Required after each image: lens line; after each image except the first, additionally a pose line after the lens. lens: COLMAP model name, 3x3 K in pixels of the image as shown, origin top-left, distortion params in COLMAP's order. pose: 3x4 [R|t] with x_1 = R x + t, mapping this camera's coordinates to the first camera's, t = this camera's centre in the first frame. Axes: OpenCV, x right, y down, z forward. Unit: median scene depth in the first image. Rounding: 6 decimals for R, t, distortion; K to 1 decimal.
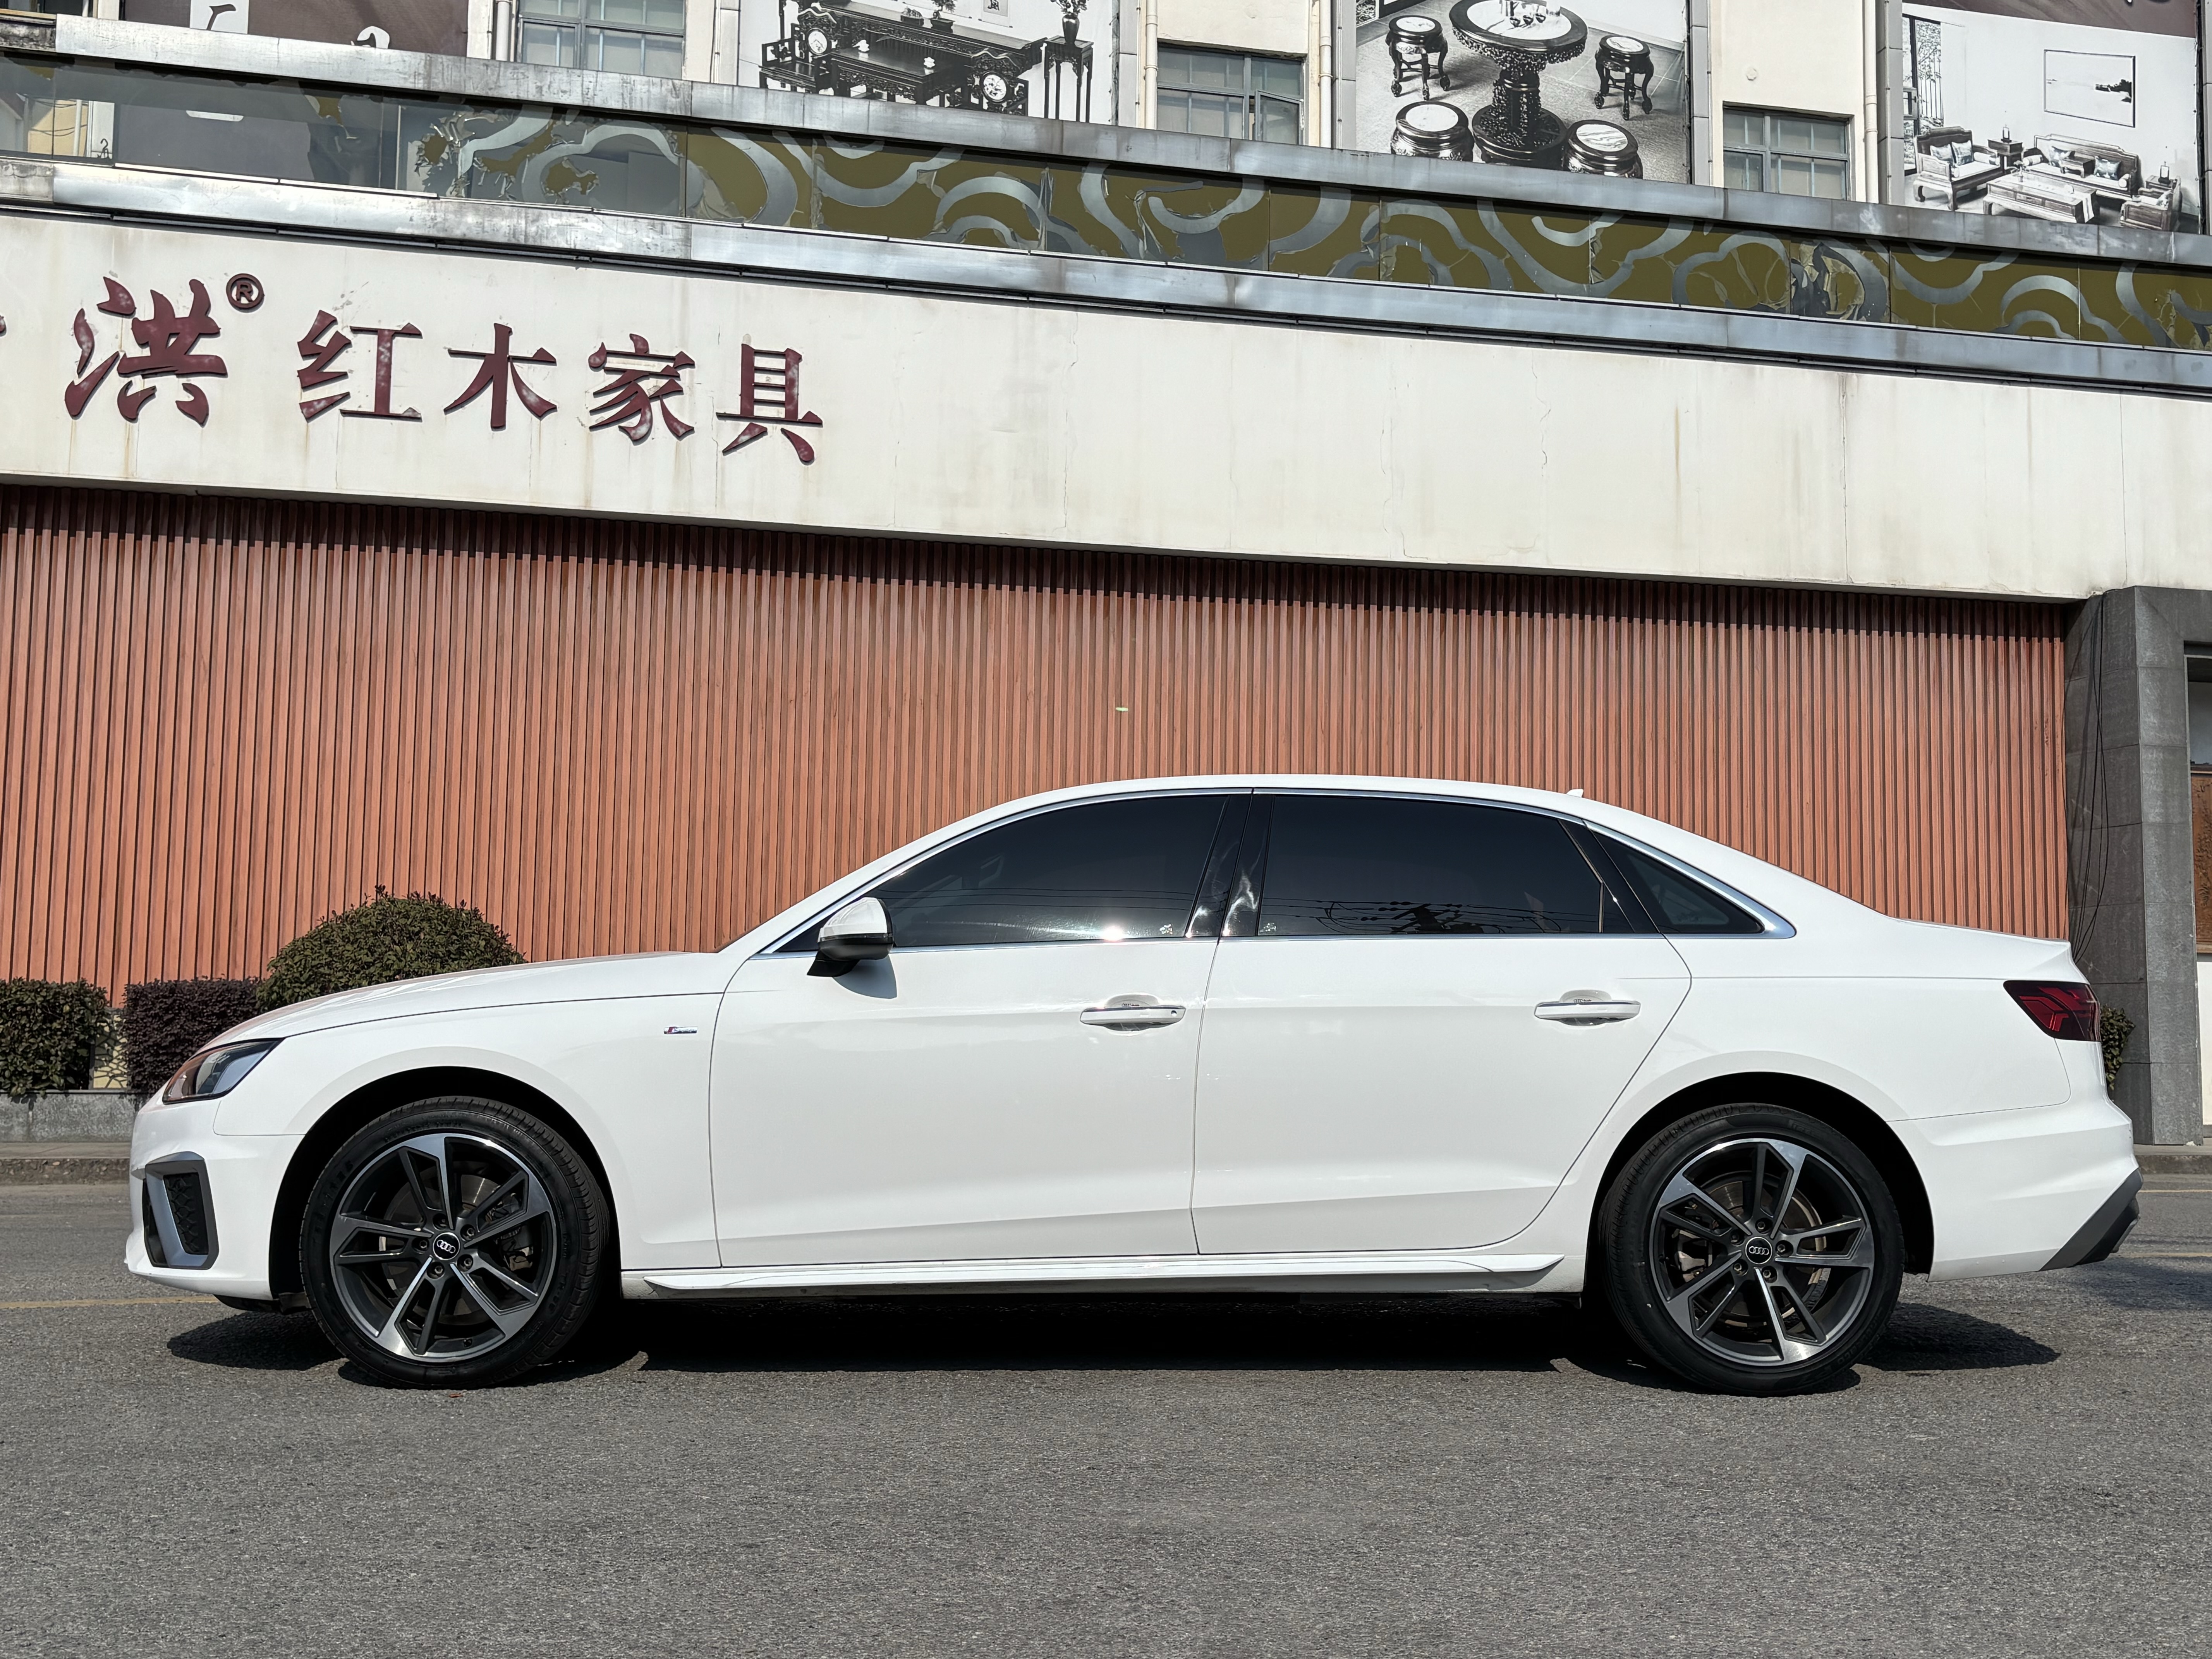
lens RADIAL K [[2242.1, 0, 1101.6], [0, 2242.1, 839.2], [0, 0, 1]] dist [0.137210, -0.454718]
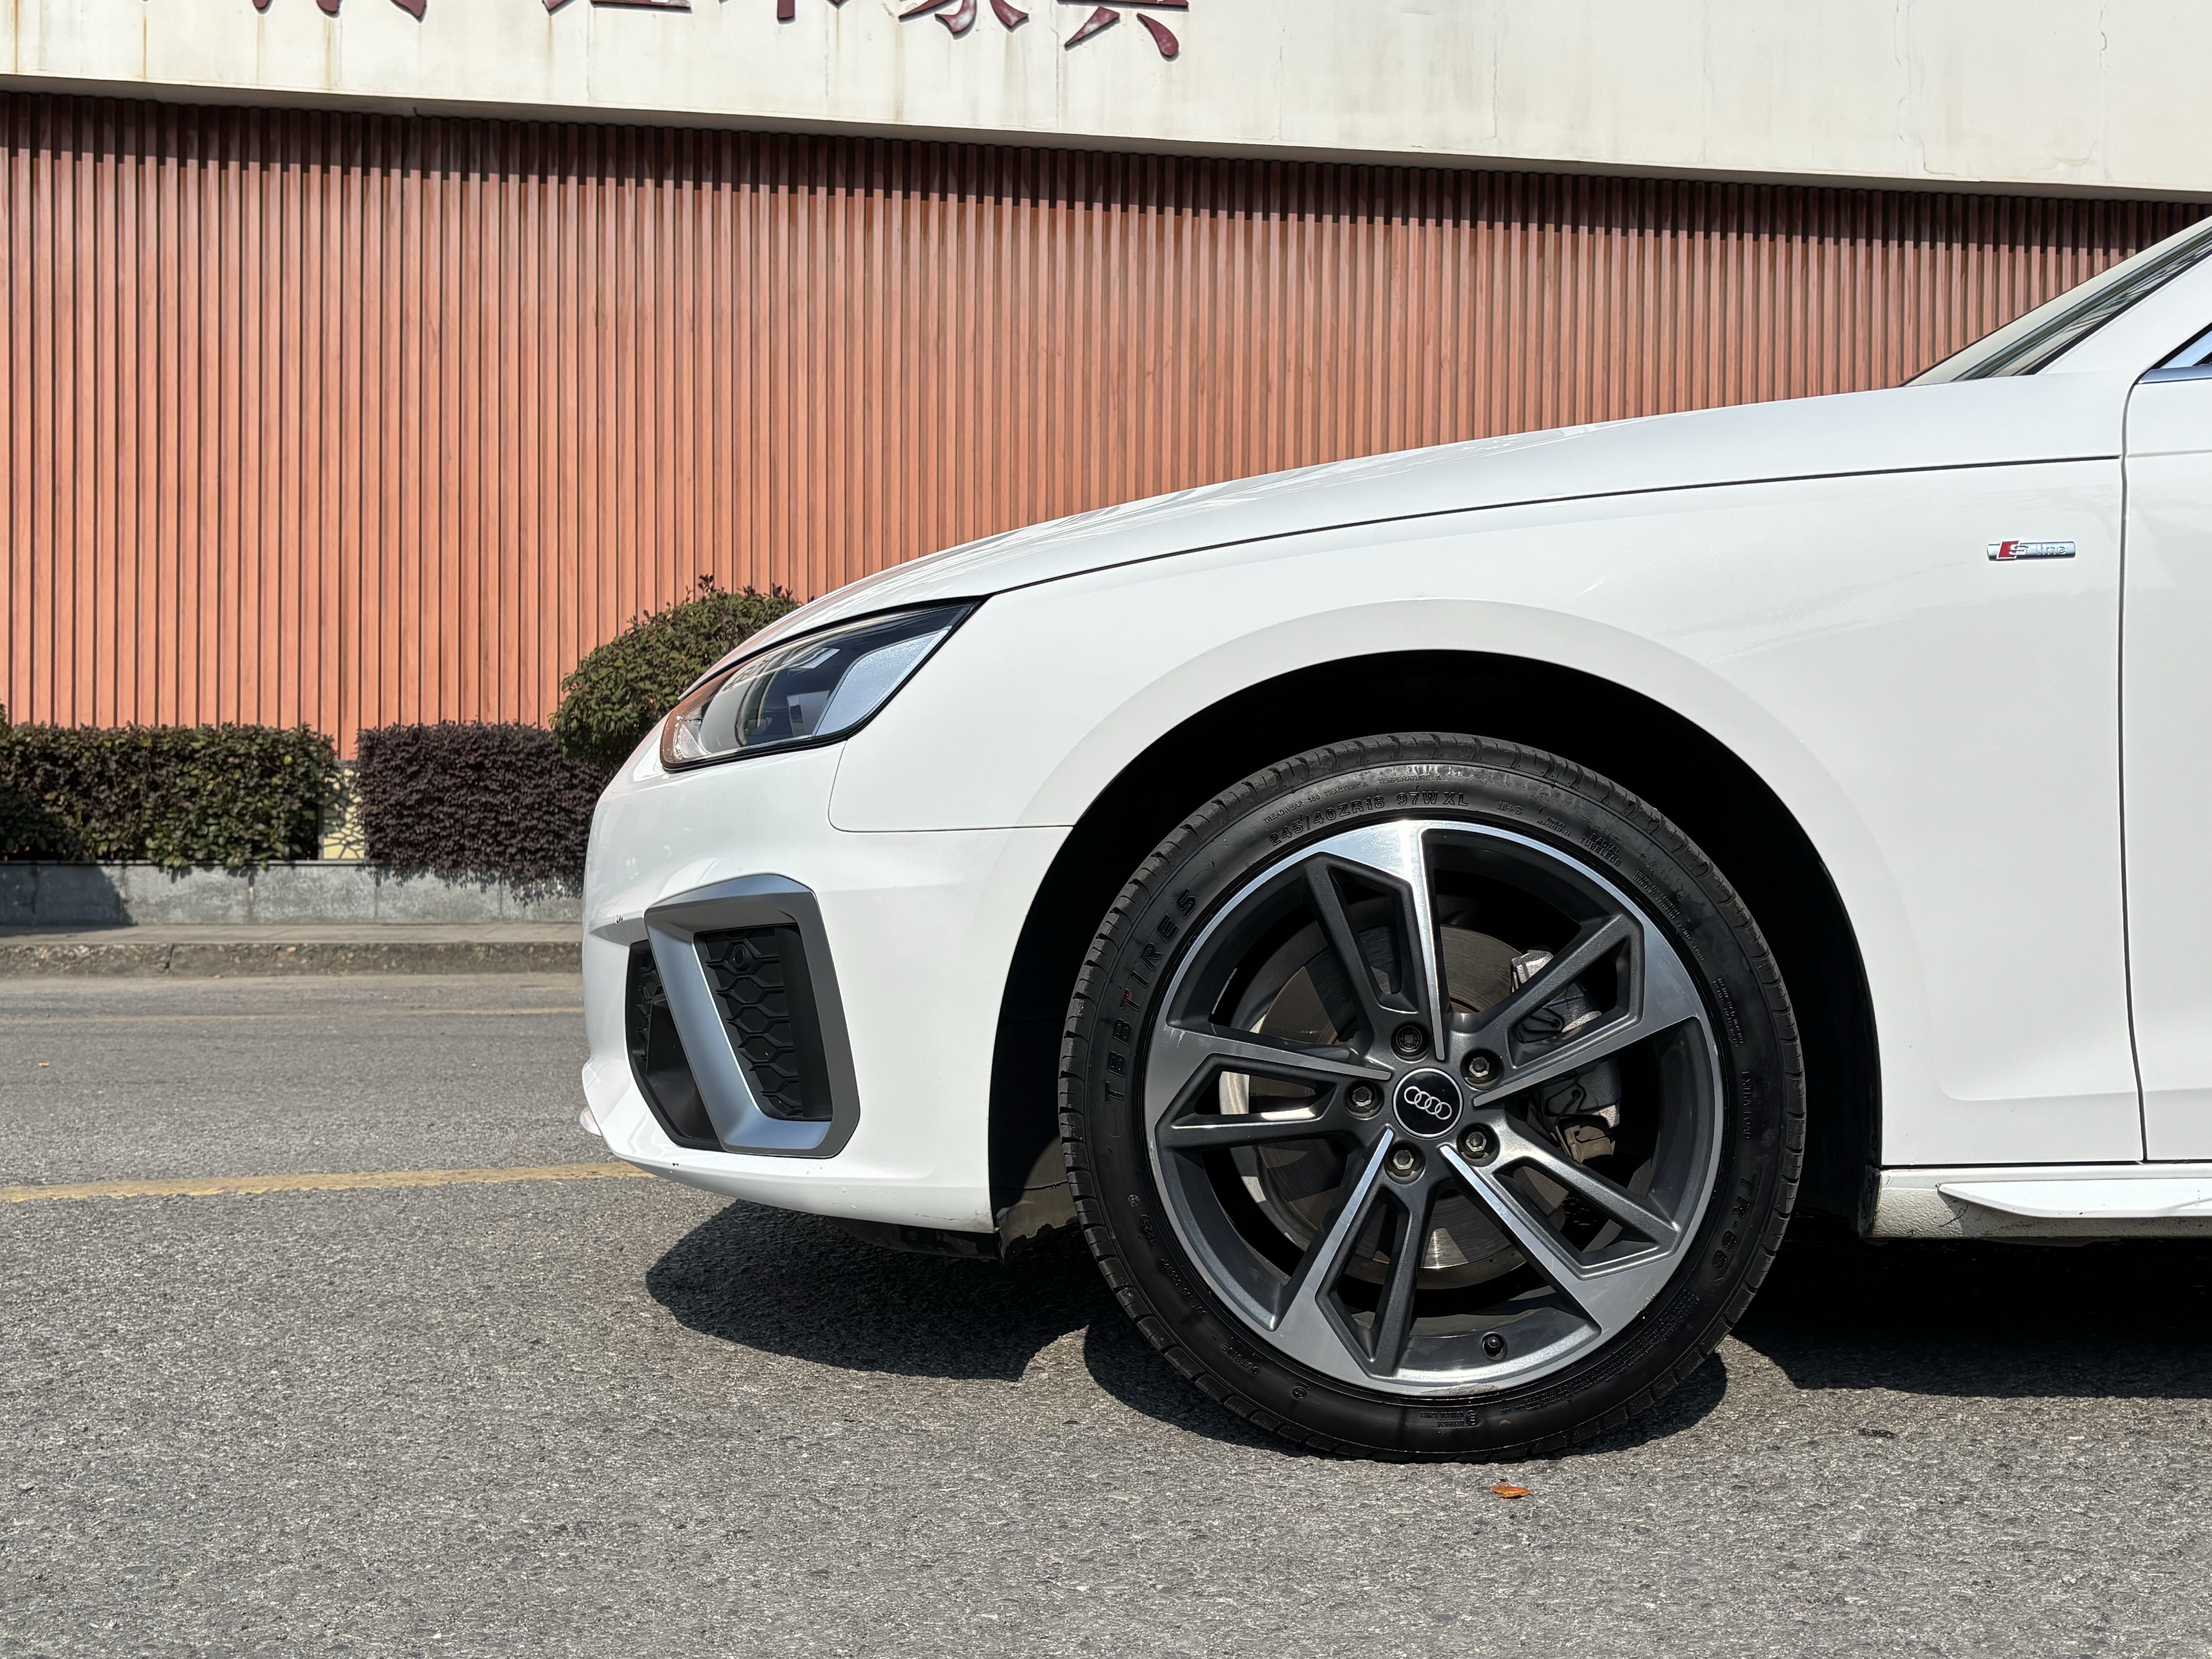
lens RADIAL K [[2242.1, 0, 1101.6], [0, 2242.1, 839.2], [0, 0, 1]] dist [0.137210, -0.454718]
pose [[0.997657, -0.007976, -0.067953, -0.106321], [0.014062, 0.995883, 0.089547, 0.032392], [0.066959, -0.090293, 0.993662, 0.201936]]
